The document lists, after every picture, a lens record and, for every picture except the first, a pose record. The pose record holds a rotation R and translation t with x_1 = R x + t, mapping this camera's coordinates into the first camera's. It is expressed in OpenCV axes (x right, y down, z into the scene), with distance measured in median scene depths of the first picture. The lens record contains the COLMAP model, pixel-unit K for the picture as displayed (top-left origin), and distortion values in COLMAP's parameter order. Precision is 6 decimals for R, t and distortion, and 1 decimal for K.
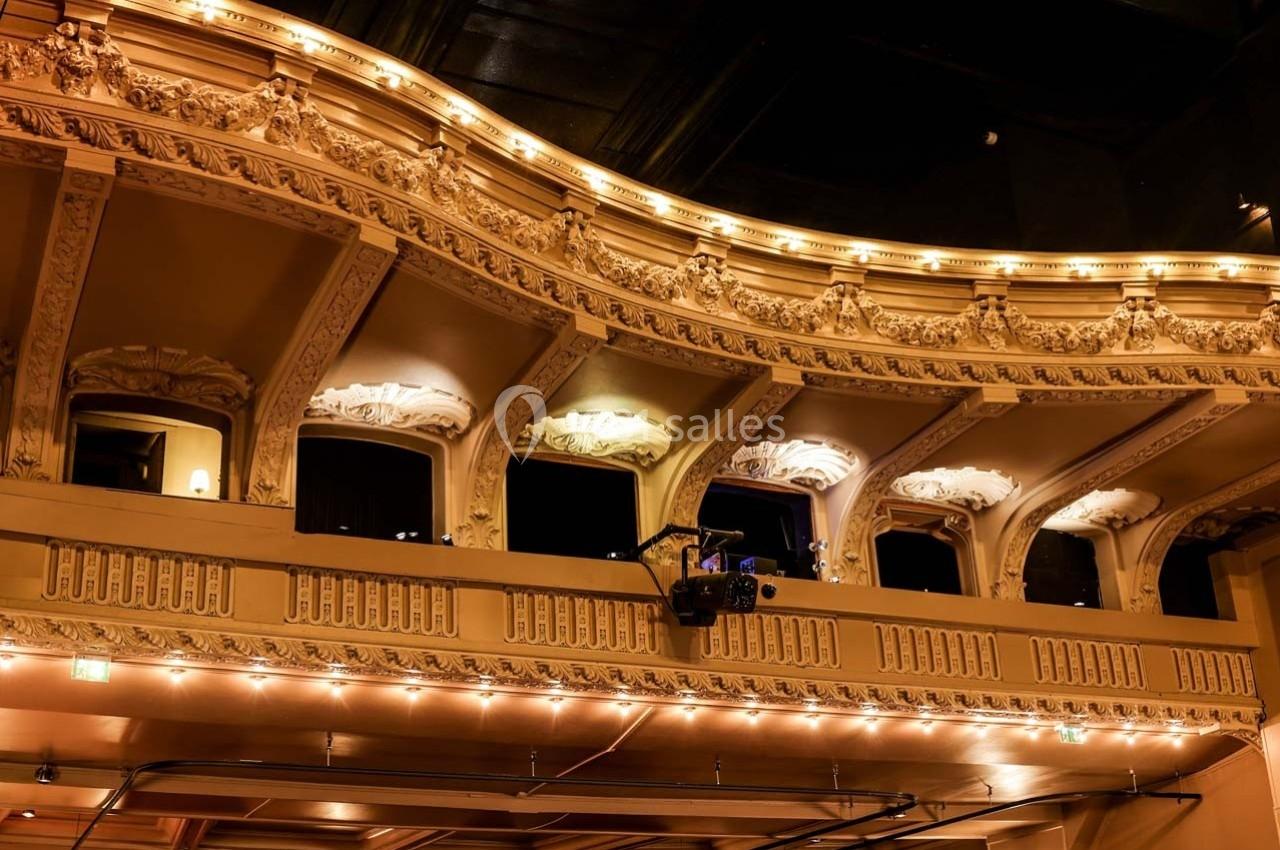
lens RADIAL K [[1557.6, 0, 640.0], [0, 1557.6, 425.0], [0, 0, 1]] dist [-0.077178, -0.005532]
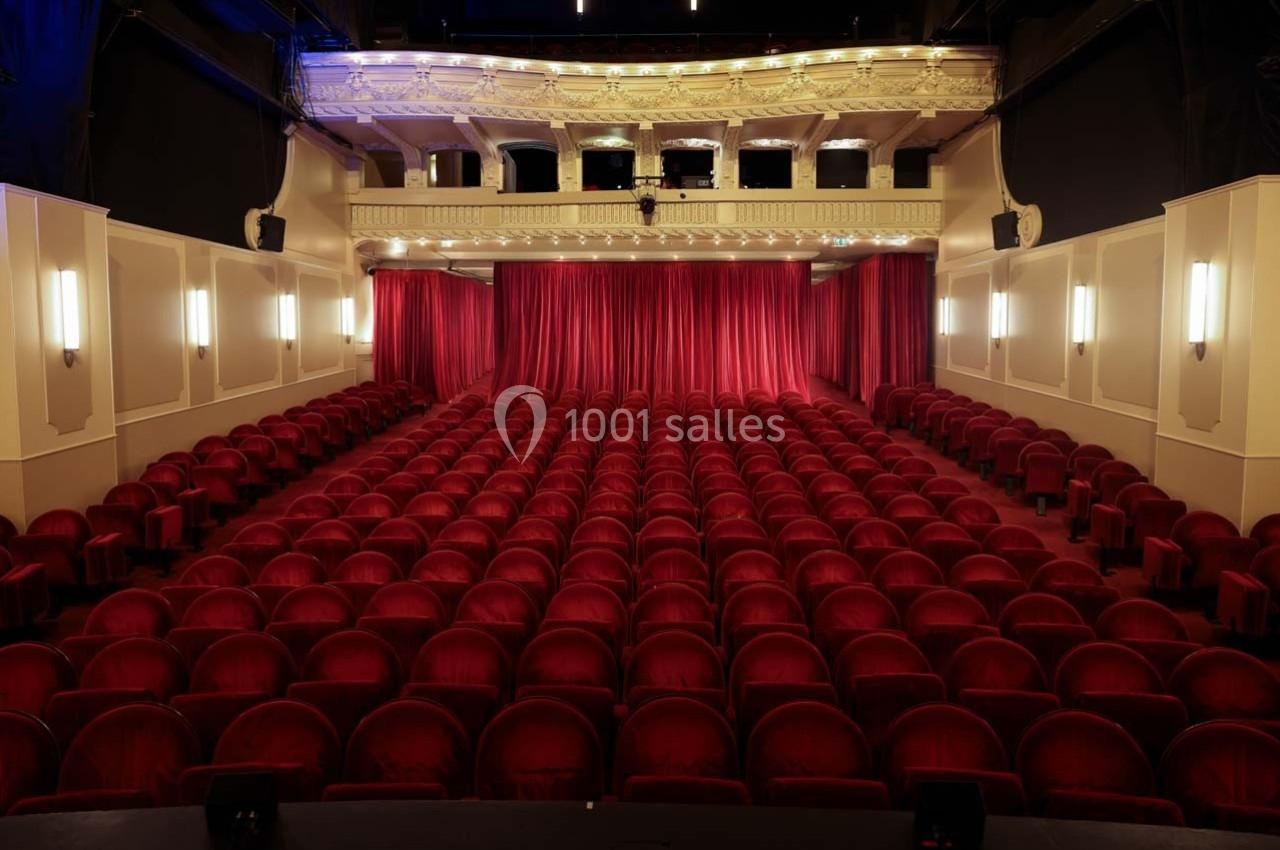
lens RADIAL K [[876.7, 0, 640.0], [0, 876.7, 425.0], [0, 0, 1]] dist [-0.091309, 0.057213]
pose [[0.897371, 0.081518, -0.433682, 0.728888], [0.139147, 0.880377, 0.453403, -0.241917], [0.418764, -0.467216, 0.778682, -0.369211]]
